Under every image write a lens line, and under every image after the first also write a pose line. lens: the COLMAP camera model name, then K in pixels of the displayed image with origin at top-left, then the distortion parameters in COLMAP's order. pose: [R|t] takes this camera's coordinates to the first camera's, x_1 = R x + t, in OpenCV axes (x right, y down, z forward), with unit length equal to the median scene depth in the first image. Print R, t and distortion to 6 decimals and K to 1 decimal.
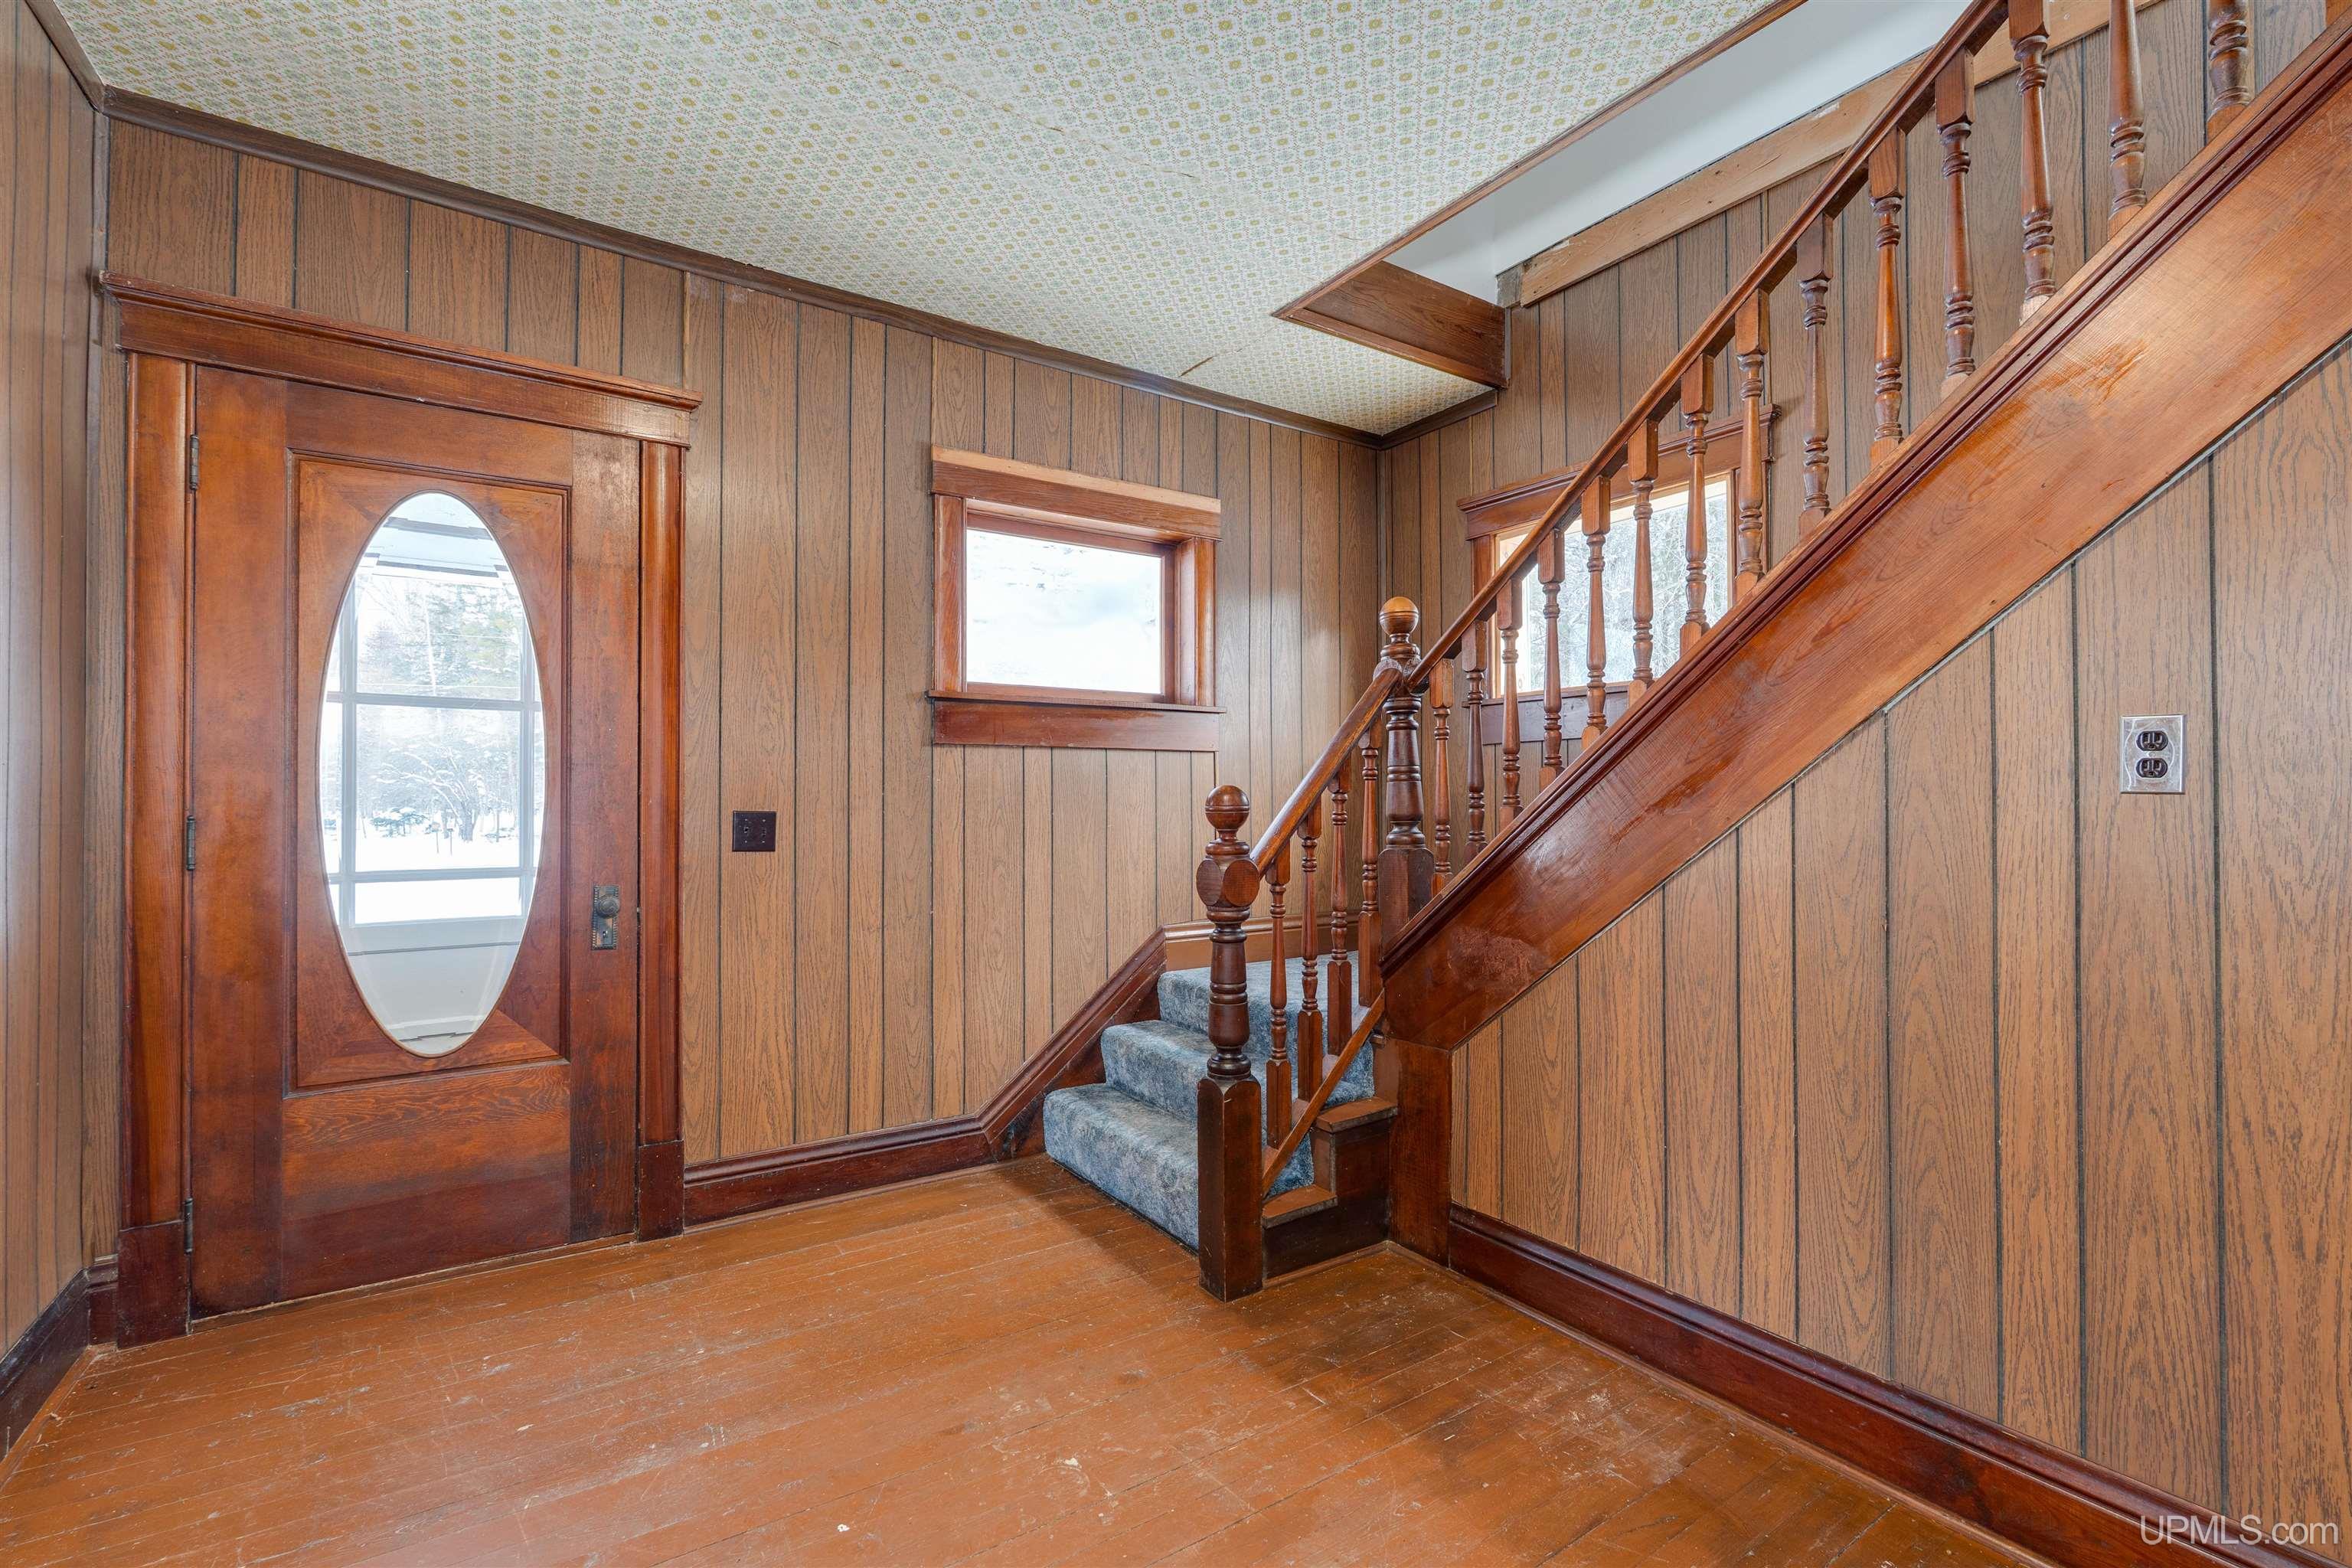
lens RADIAL K [[1033.7, 0, 1174.1], [0, 1033.7, 785.0], [0, 0, 1]] dist [-0.002398, 0.000264]
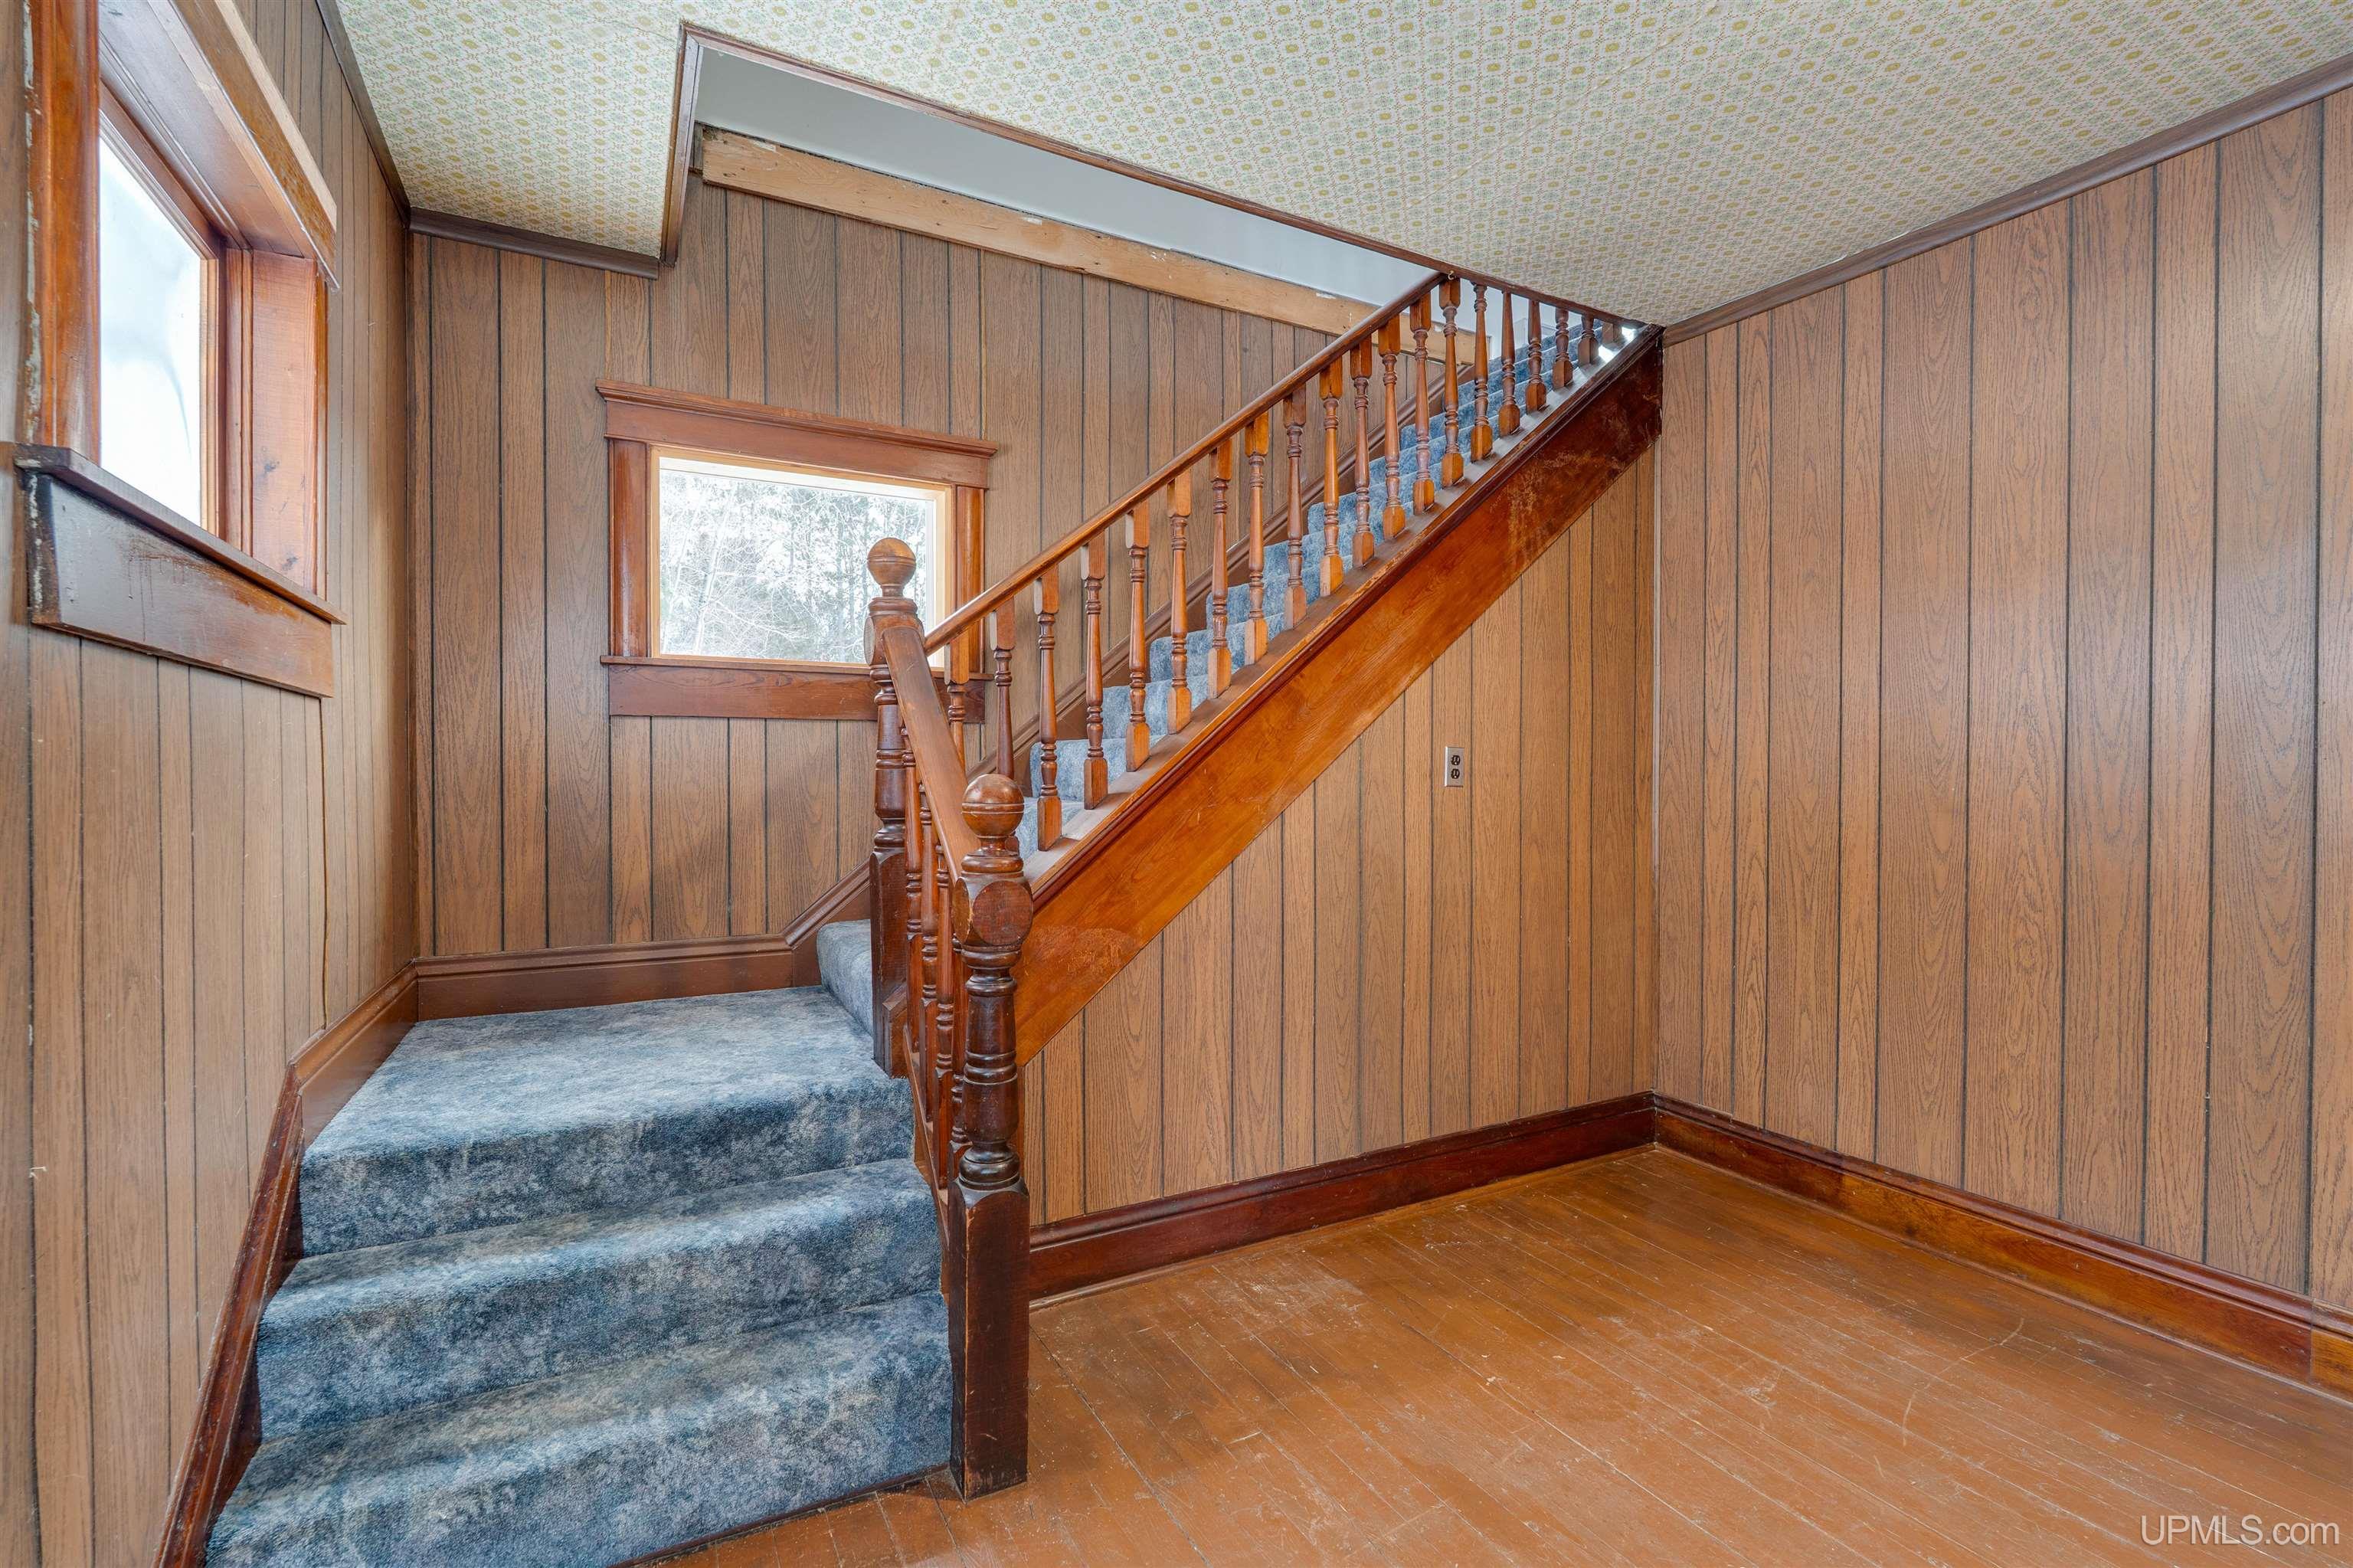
lens RADIAL K [[1034.1, 0, 1174.1], [0, 1034.1, 790.1], [0, 0, 1]] dist [-0.002398, 0.000264]
pose [[0.089792, -0.010489, 0.995905, -0.760216], [-0.017874, 0.999767, 0.012141, -0.000111], [-0.995800, -0.018891, 0.089583, 0.956029]]
